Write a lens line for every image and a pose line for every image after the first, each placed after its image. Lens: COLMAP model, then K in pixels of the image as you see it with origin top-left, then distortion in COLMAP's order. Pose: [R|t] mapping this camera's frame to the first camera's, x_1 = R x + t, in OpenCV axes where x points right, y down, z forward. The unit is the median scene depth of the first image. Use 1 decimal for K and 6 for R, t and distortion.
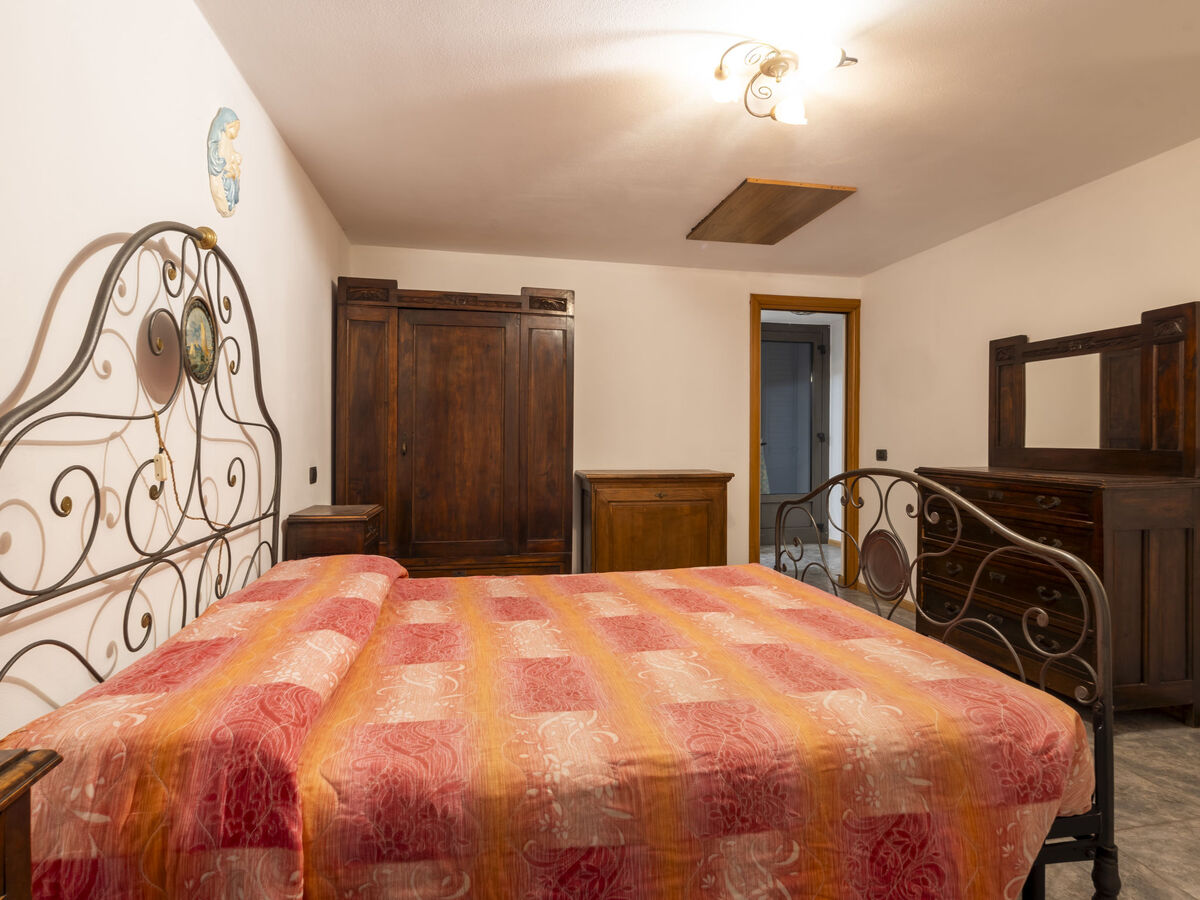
lens RADIAL K [[625.1, 0, 594.1], [0, 625.1, 443.9], [0, 0, 1]] dist [0.005528, 0.000241]
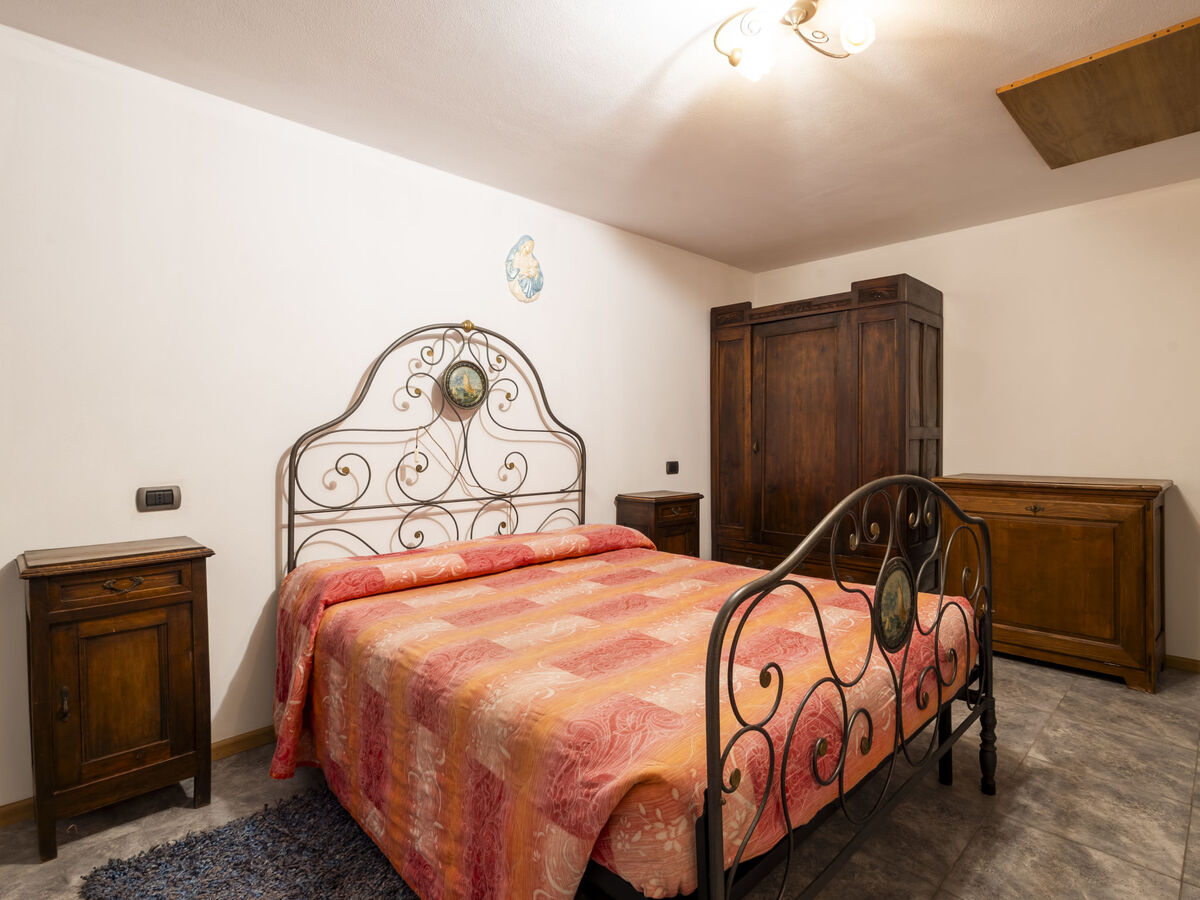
lens RADIAL K [[614.4, 0, 649.9], [0, 614.4, 444.5], [0, 0, 1]] dist [0.003449, 0.000261]
pose [[0.584365, -0.000789, -0.811490, 0.889141], [0.001895, 0.999998, 0.000392, 0.002153], [0.811488, -0.001767, 0.584366, 0.335890]]
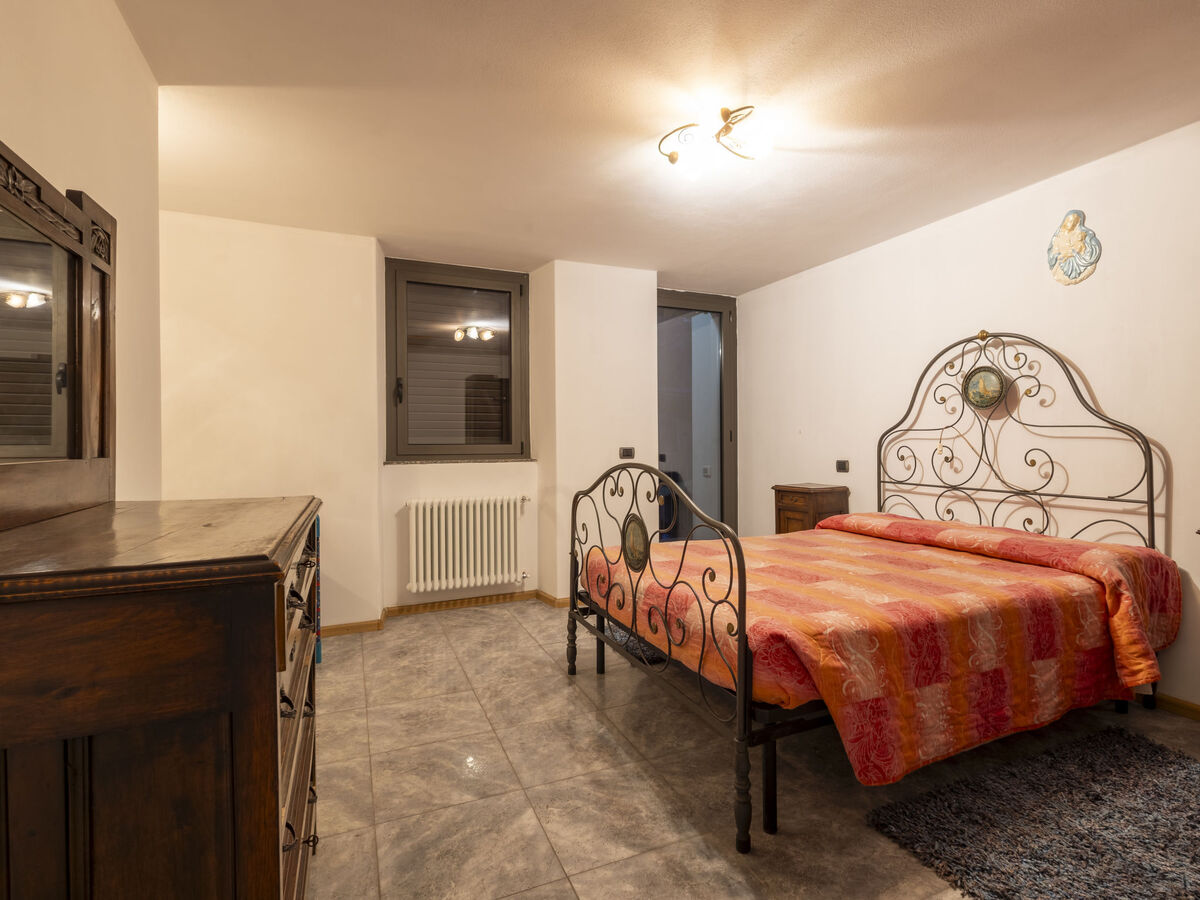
lens RADIAL K [[614.4, 0, 649.9], [0, 614.4, 444.5], [0, 0, 1]] dist [0.003449, 0.000261]
pose [[-0.962698, 0.004172, -0.270547, 0.755852], [0.000817, 0.999921, 0.012511, -0.009175], [0.270577, 0.011823, -0.962626, 2.148399]]
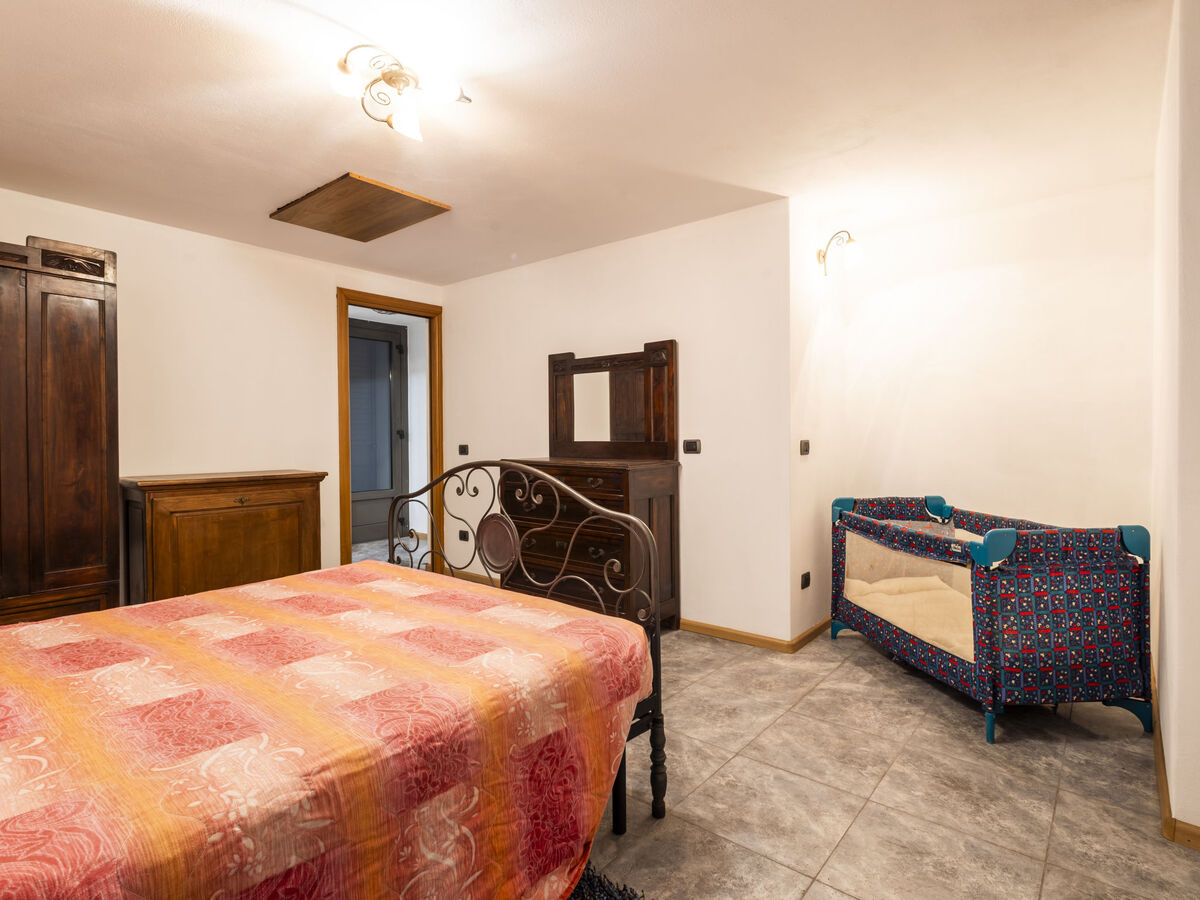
lens RADIAL K [[620.9, 0, 600.8], [0, 620.9, 443.2], [0, 0, 1]] dist [0.002826, 0.000073]
pose [[0.771772, -0.015912, 0.635700, -0.119155], [0.013415, 0.999872, 0.008741, -0.000554], [-0.635757, 0.001782, 0.771887, -0.013012]]
